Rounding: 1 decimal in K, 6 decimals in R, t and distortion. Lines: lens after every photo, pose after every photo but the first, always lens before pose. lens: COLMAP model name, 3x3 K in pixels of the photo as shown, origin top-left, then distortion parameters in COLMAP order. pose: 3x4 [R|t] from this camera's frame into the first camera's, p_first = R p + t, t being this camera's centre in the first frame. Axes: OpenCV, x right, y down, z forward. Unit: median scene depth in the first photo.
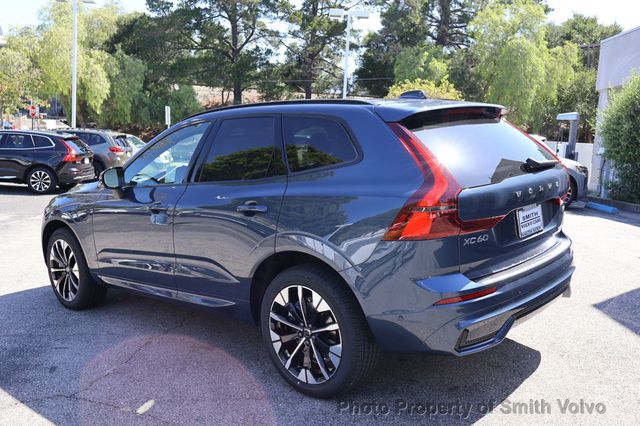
lens RADIAL K [[577.4, 0, 320.0], [0, 577.4, 213.0], [0, 0, 1]] dist [0.002251, 0.003359]
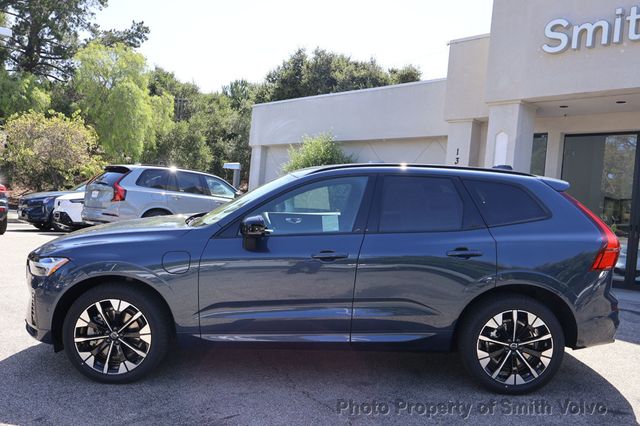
lens RADIAL K [[577.4, 0, 320.0], [0, 577.4, 213.0], [0, 0, 1]] dist [0.002251, 0.003359]
pose [[0.733351, 0.019950, 0.679558, -1.214355], [0.025408, 0.998067, -0.056720, -0.031703], [-0.679375, 0.058862, 0.731426, 0.308240]]
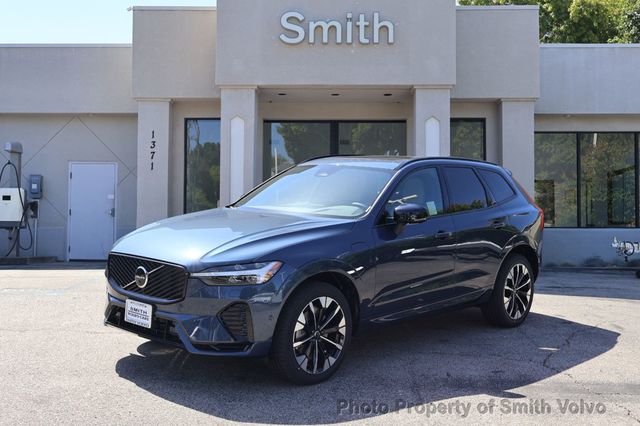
lens RADIAL K [[733.1, 0, 320.0], [0, 733.1, 213.0], [0, 0, 1]] dist [-0.023105, -0.028979]
pose [[0.019119, -0.014150, 0.999717, -2.251281], [0.107289, 0.994155, 0.012019, -0.124346], [-0.994044, 0.107028, 0.020525, 1.489770]]
